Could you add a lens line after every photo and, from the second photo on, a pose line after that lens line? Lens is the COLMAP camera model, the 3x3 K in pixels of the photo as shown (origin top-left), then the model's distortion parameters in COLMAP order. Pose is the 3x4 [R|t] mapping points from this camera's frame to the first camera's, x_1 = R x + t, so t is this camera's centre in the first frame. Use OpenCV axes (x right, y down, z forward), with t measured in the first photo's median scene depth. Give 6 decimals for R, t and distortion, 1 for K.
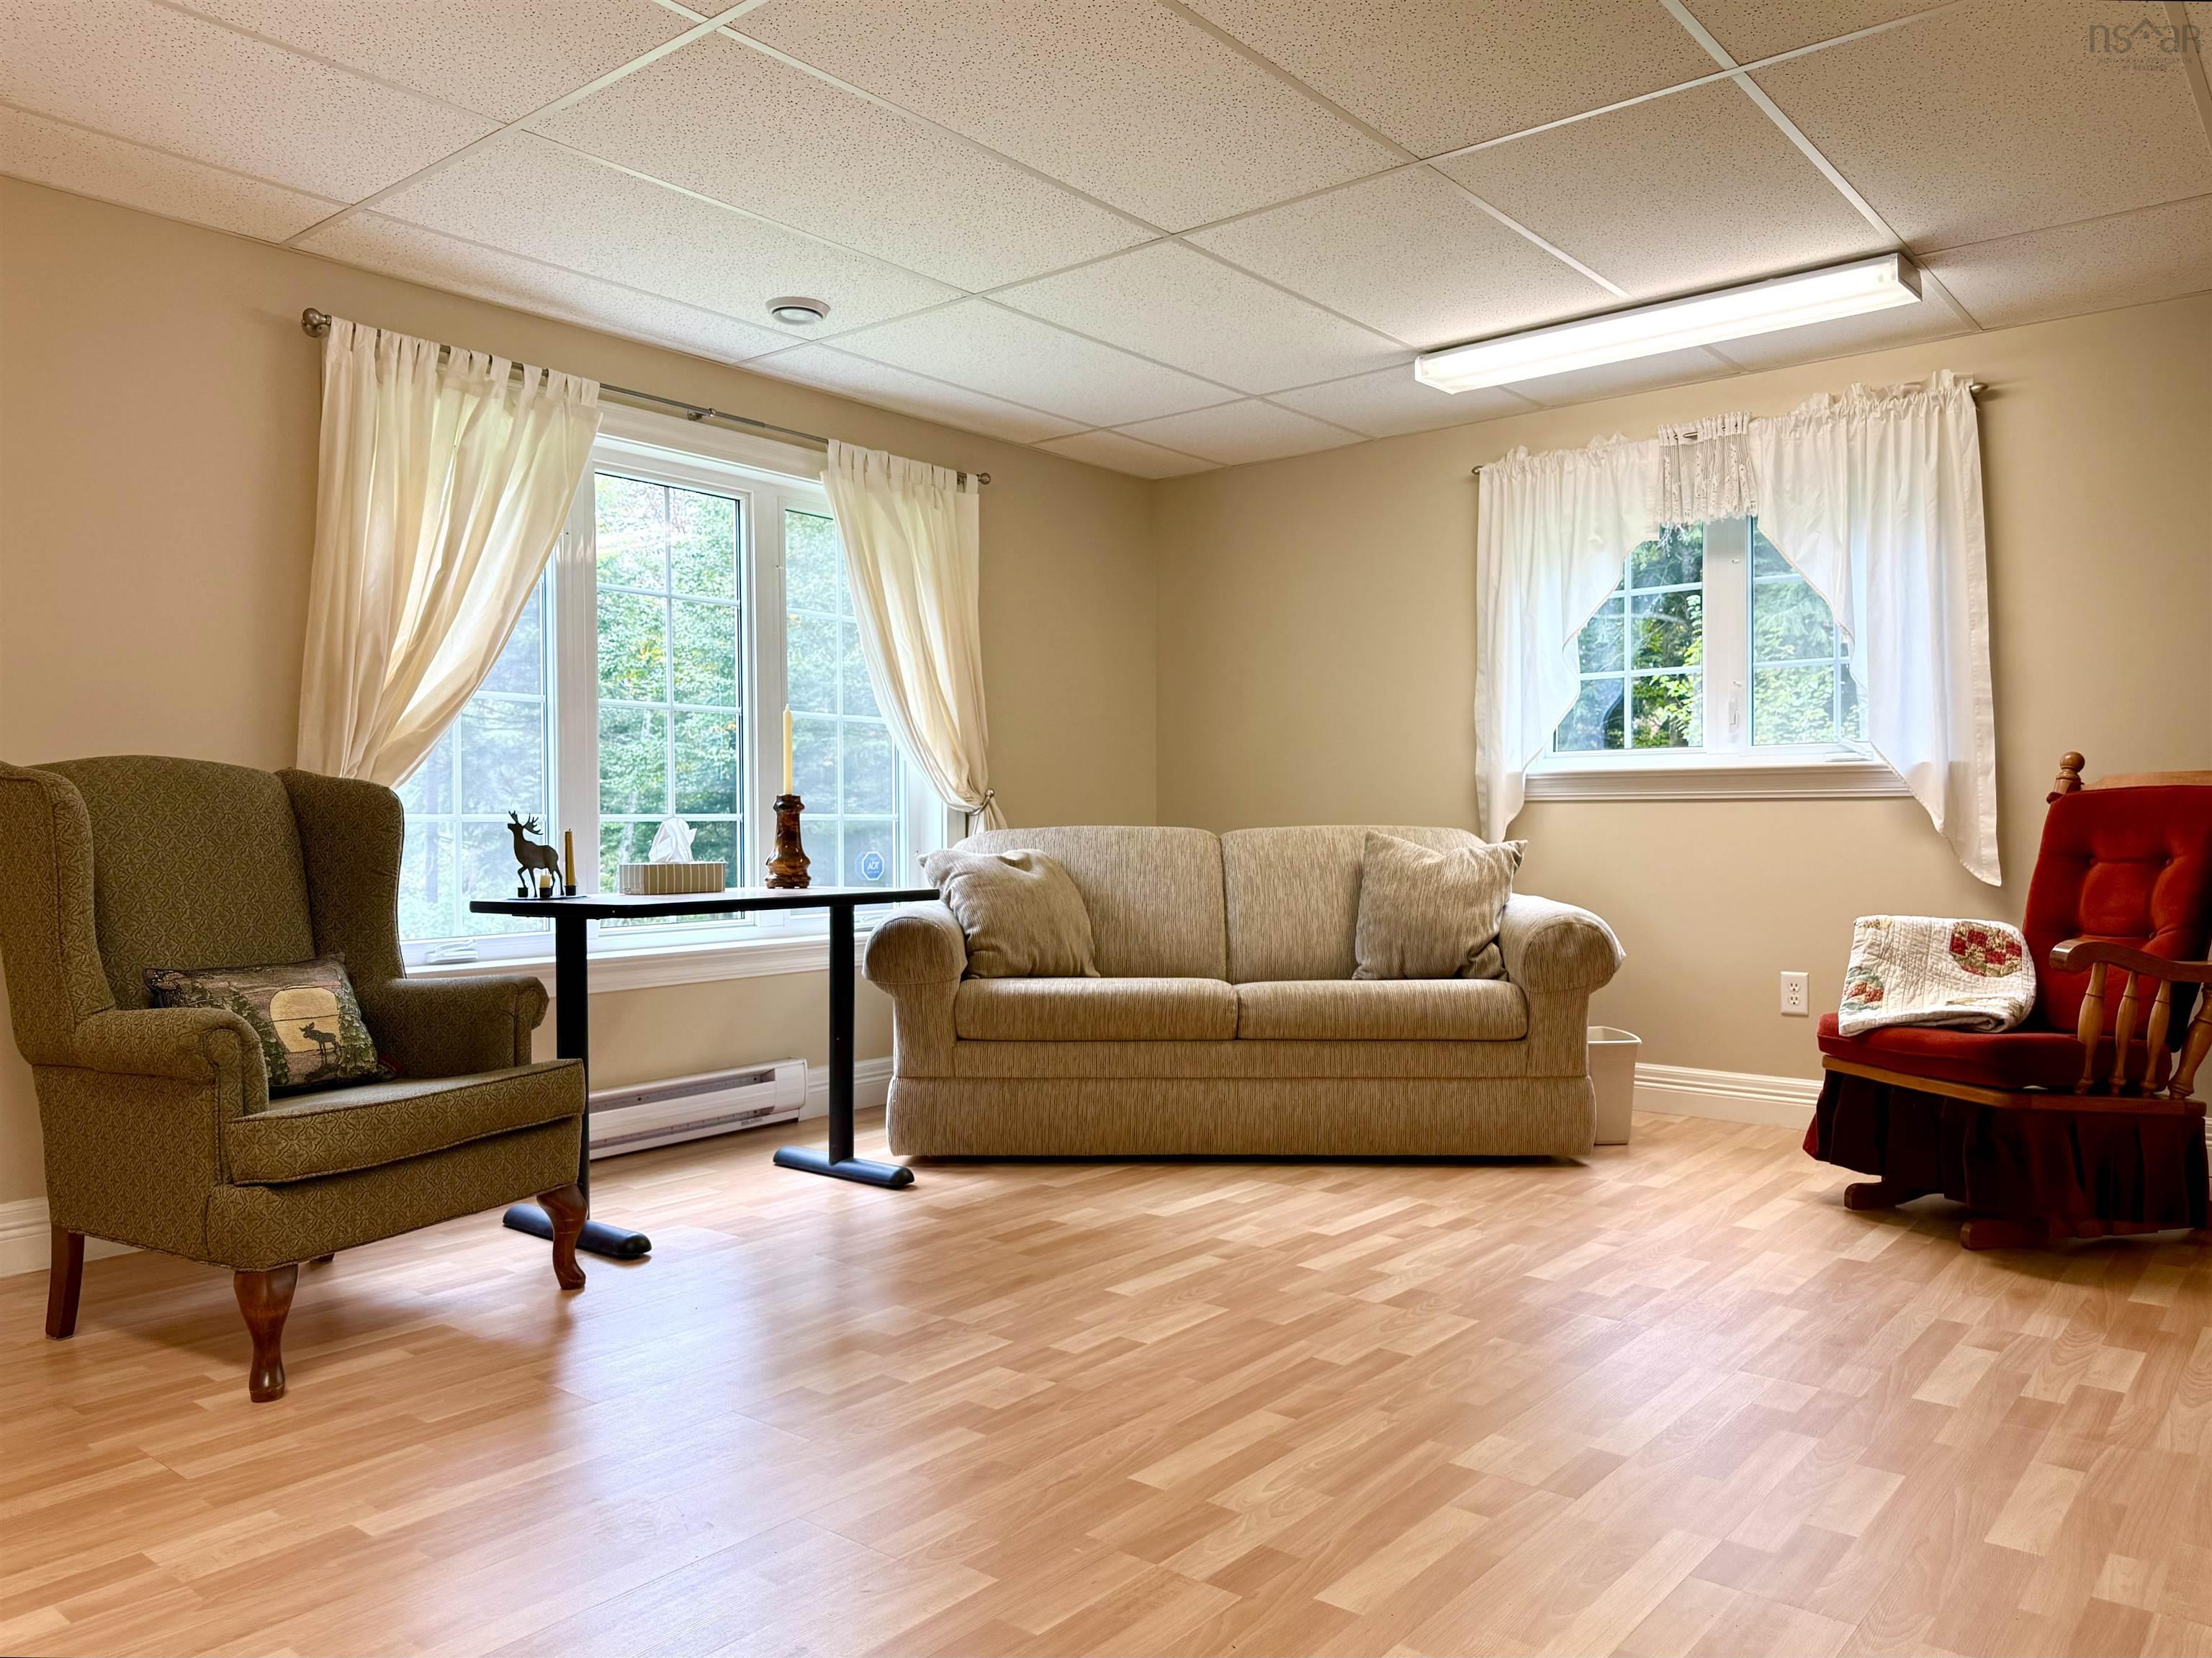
lens RADIAL K [[1572.0, 0, 1110.5], [0, 1572.0, 825.2], [0, 0, 1]] dist [0.044896, -0.048827]
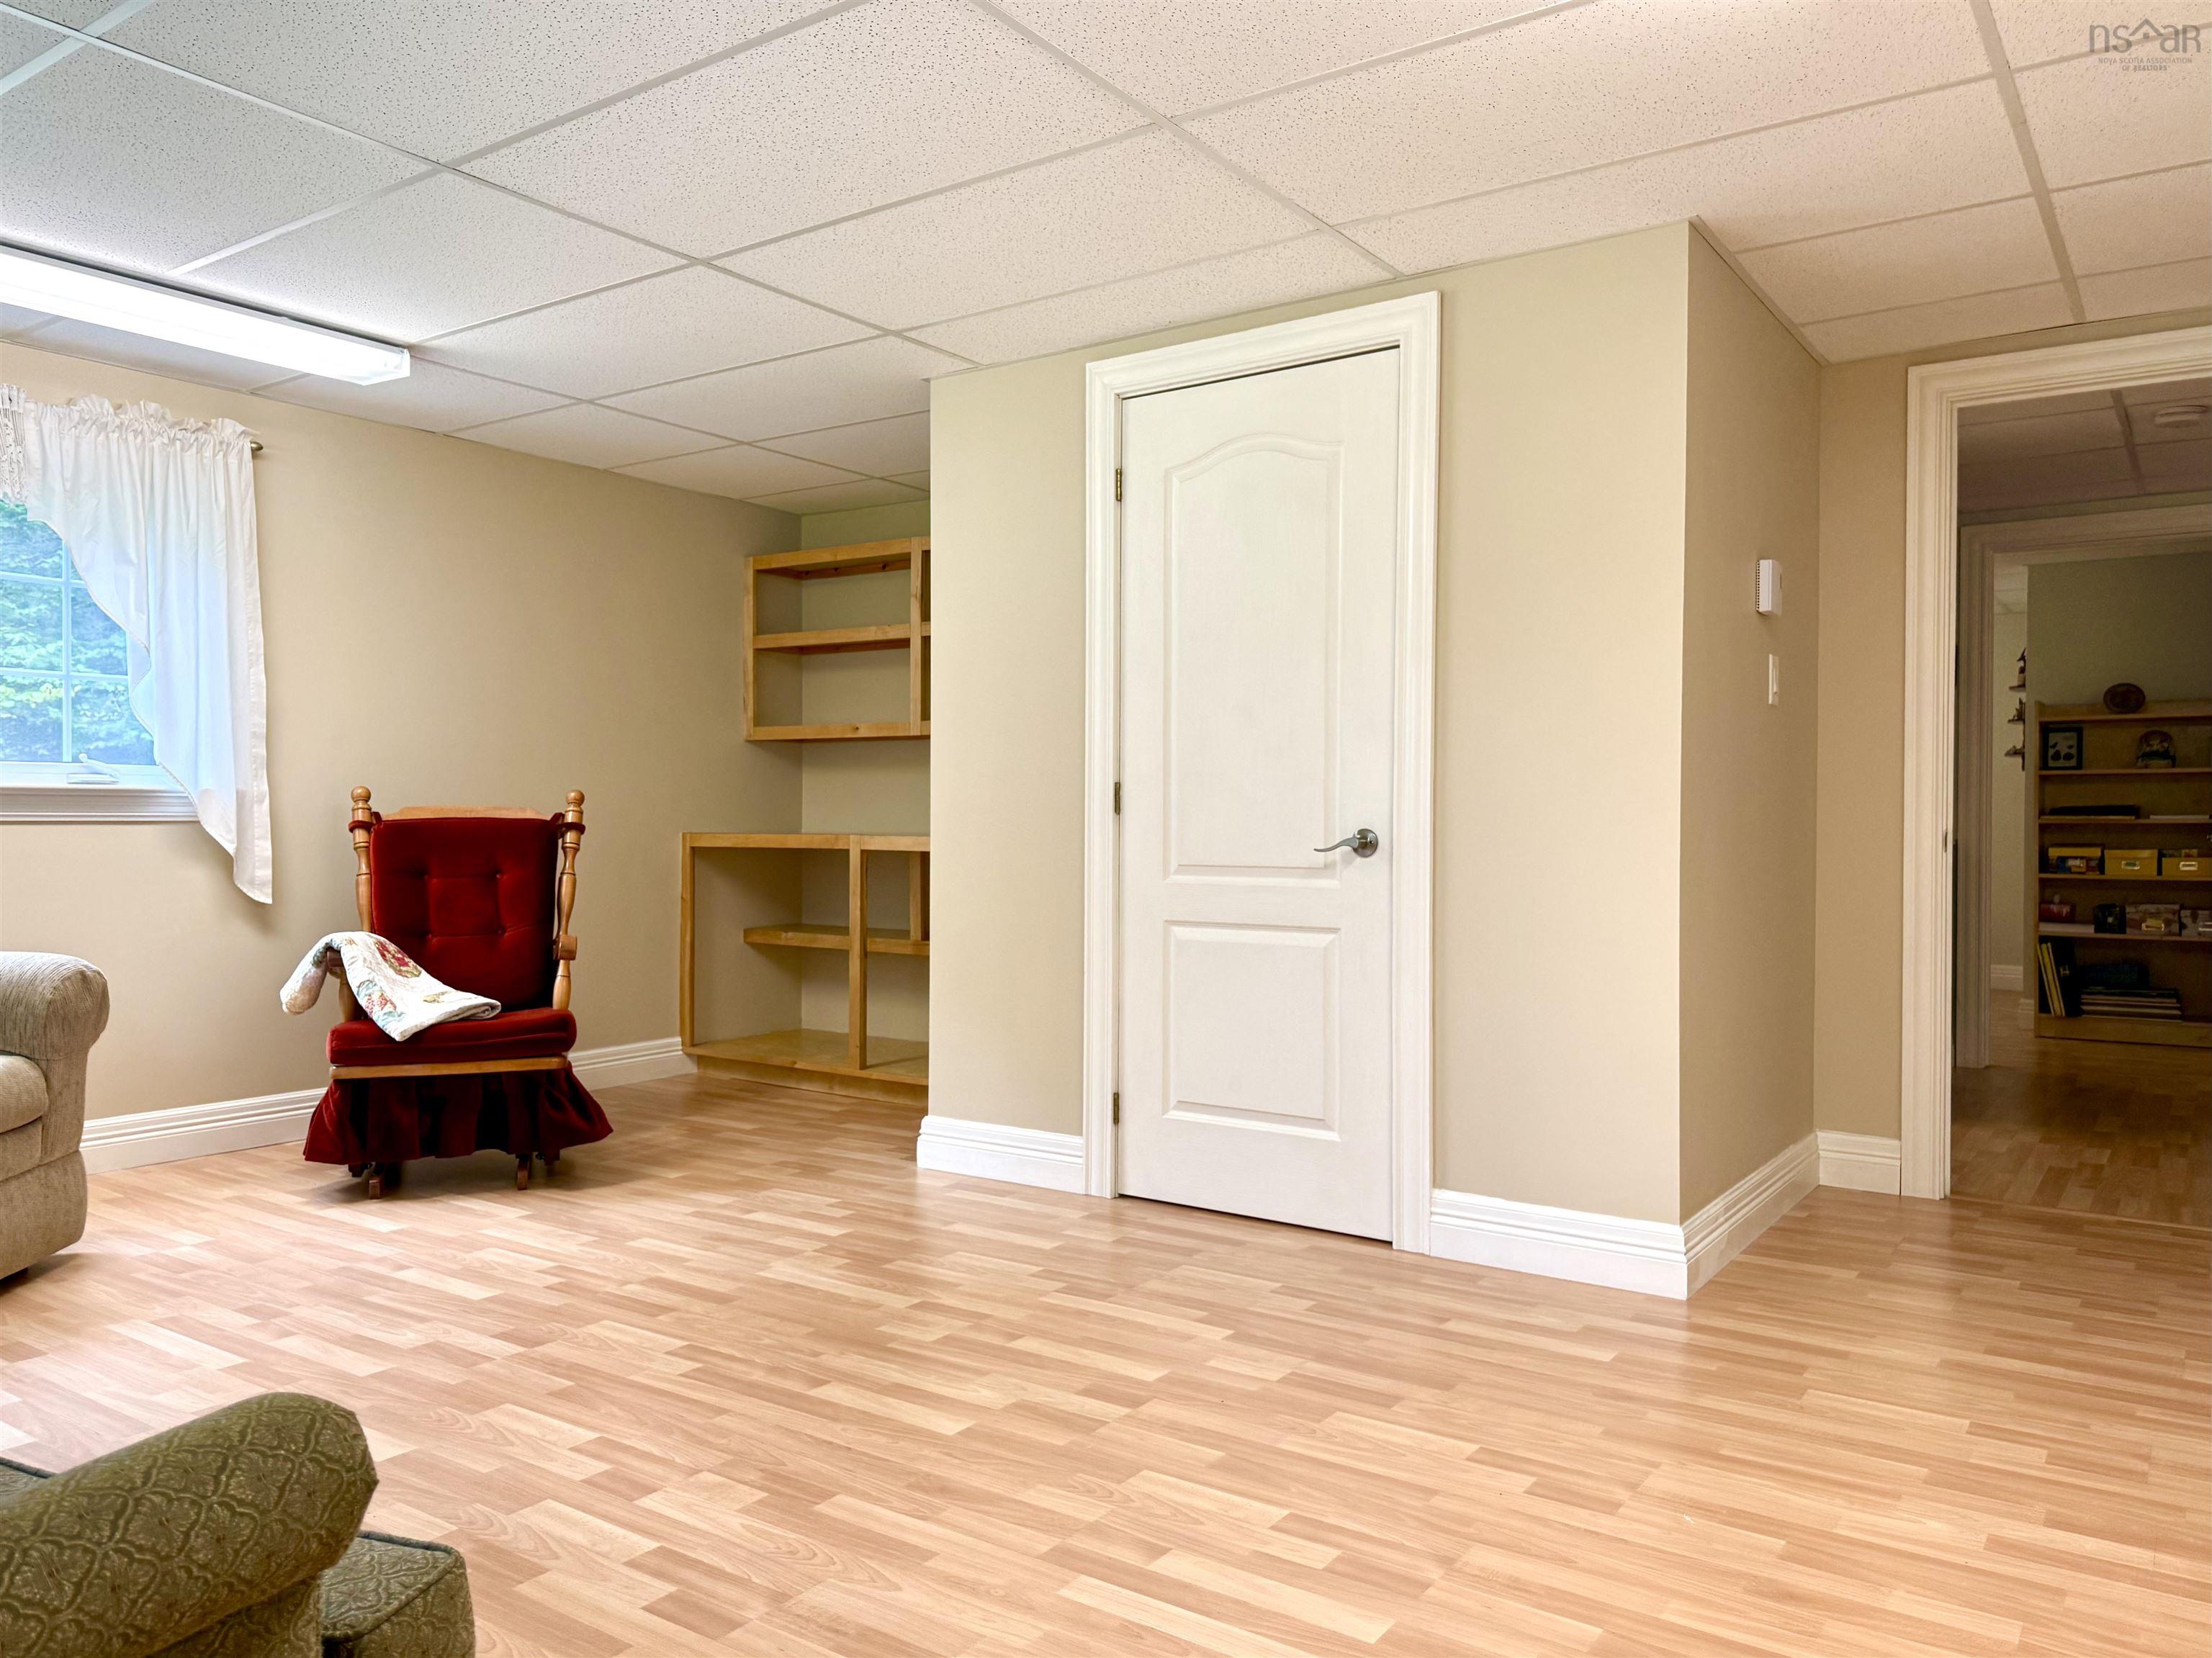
lens RADIAL K [[1572.0, 0, 1109.4], [0, 1572.0, 832.6], [0, 0, 1]] dist [0.044896, -0.048827]
pose [[-0.059198, -0.006983, 0.998222, -0.799589], [0.007668, 0.999943, 0.007450, -0.020575], [-0.998217, 0.008095, -0.059141, 0.672426]]
